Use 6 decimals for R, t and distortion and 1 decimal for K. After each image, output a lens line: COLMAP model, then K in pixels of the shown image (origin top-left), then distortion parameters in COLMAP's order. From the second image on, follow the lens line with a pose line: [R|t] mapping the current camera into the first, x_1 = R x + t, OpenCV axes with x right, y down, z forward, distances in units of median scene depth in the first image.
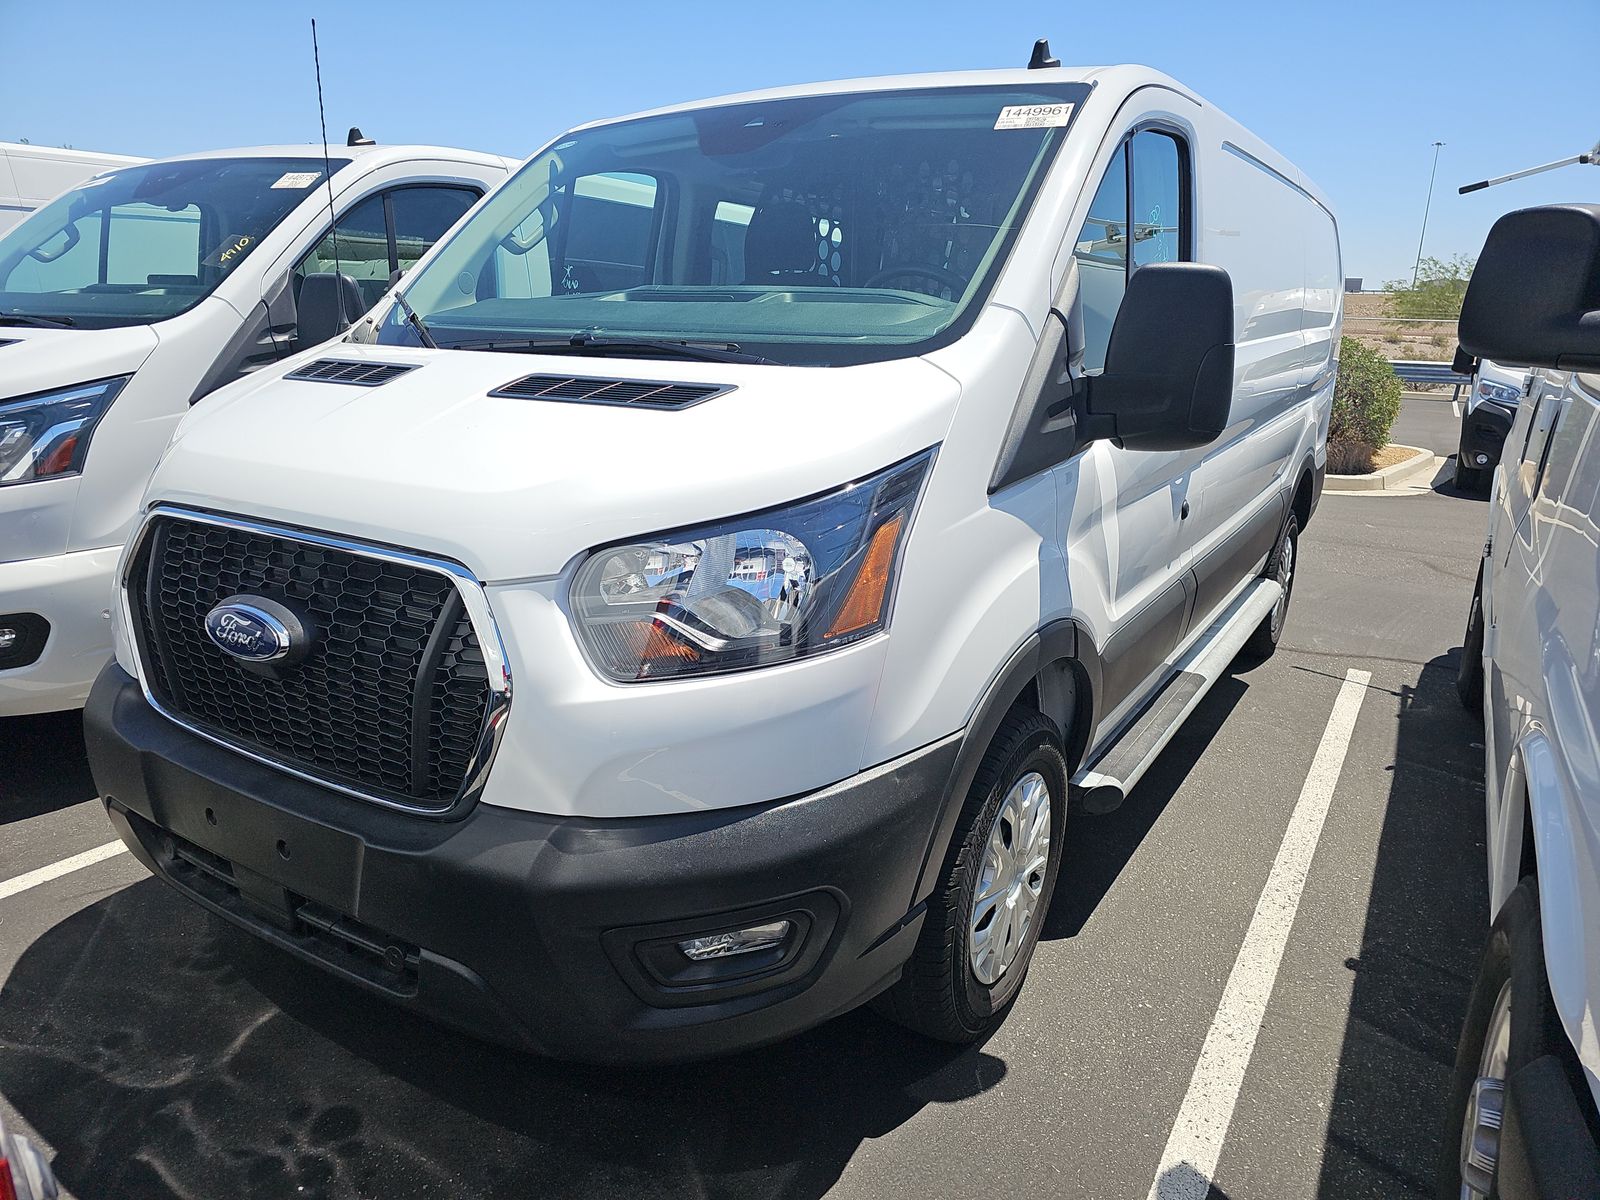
lens RADIAL K [[1021.6, 0, 800.0], [0, 1021.6, 600.0], [0, 0, 1]] dist [0.007772, 0.000575]
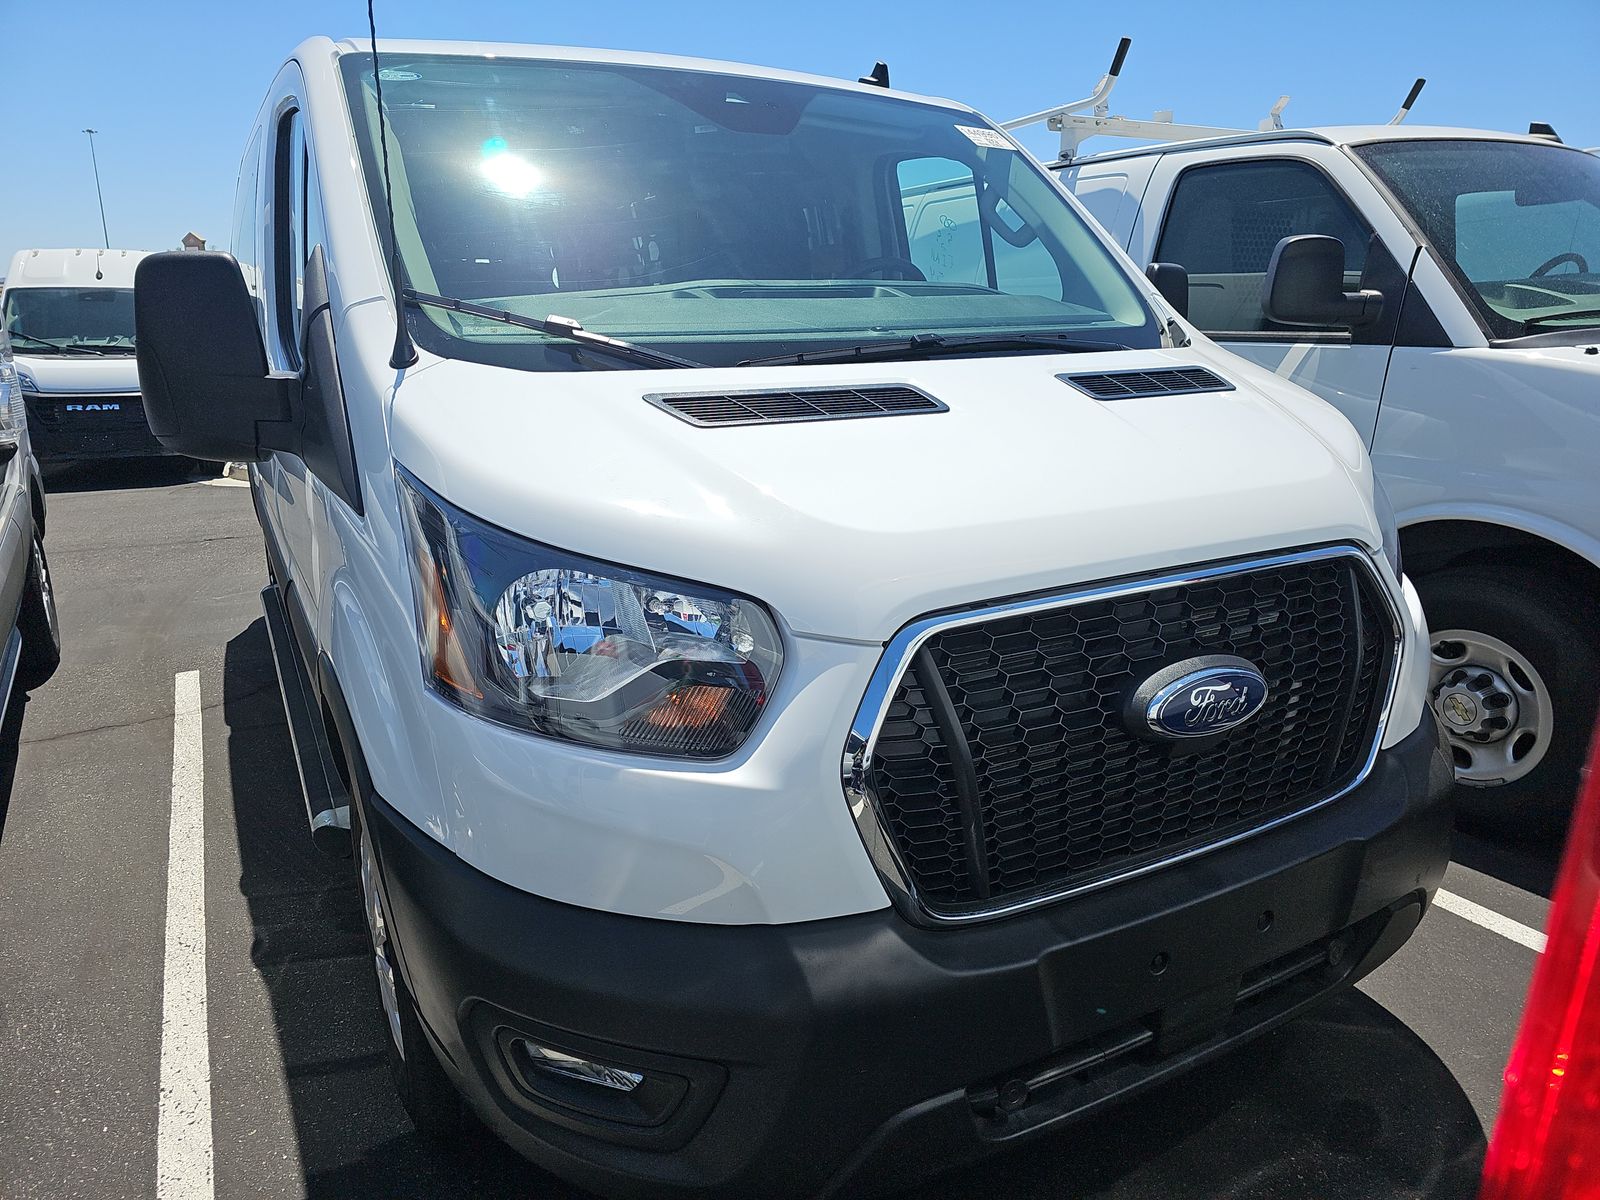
lens RADIAL K [[1067.5, 0, 796.8], [0, 1067.5, 592.4], [0, 0, 1]] dist [0.053308, -0.055631]
pose [[0.476219, -0.247694, 0.843720, -1.092259], [0.252913, 0.957545, 0.138359, -0.199321], [-0.842170, 0.147499, 0.518646, 0.630847]]
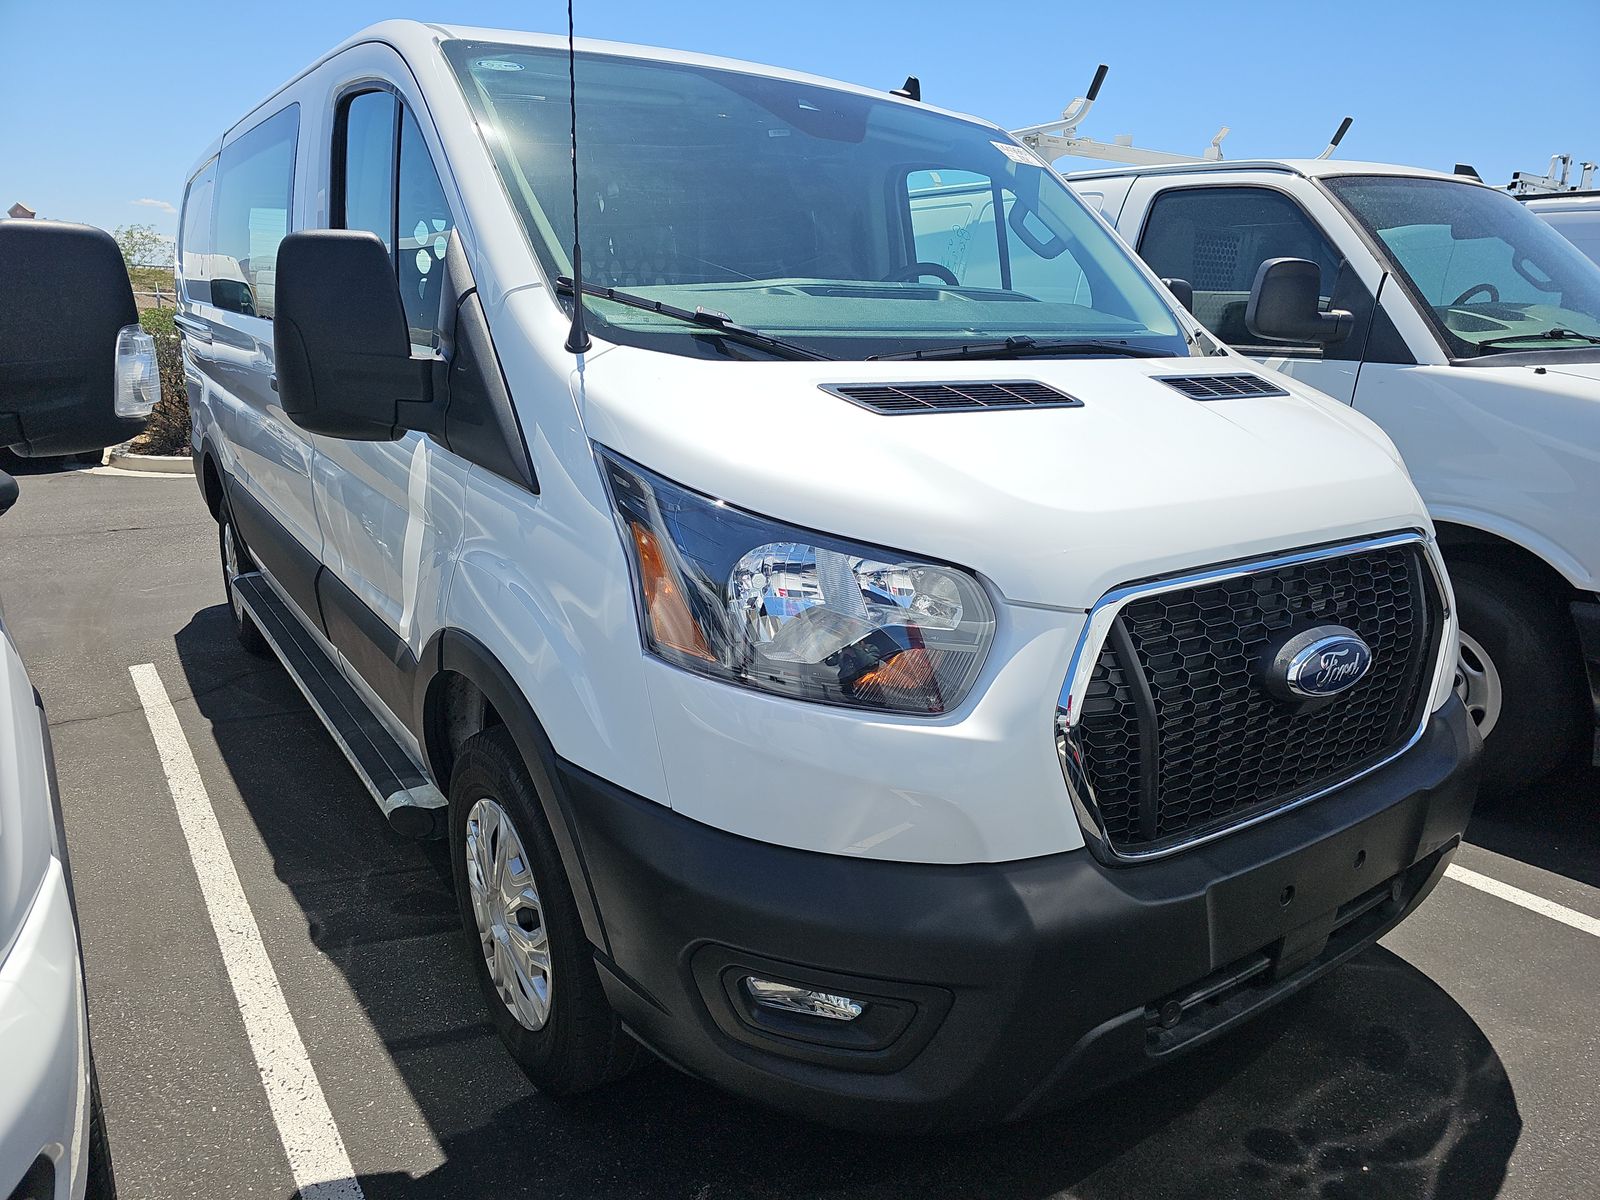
lens RADIAL K [[1069.7, 0, 800.0], [0, 1069.7, 600.0], [0, 0, 1]] dist [0.054956, -0.062249]
pose [[0.375469, -0.249423, 0.892643, -1.236356], [0.230318, 0.958007, 0.170809, -0.239156], [-0.897762, 0.141459, 0.417148, 0.783602]]
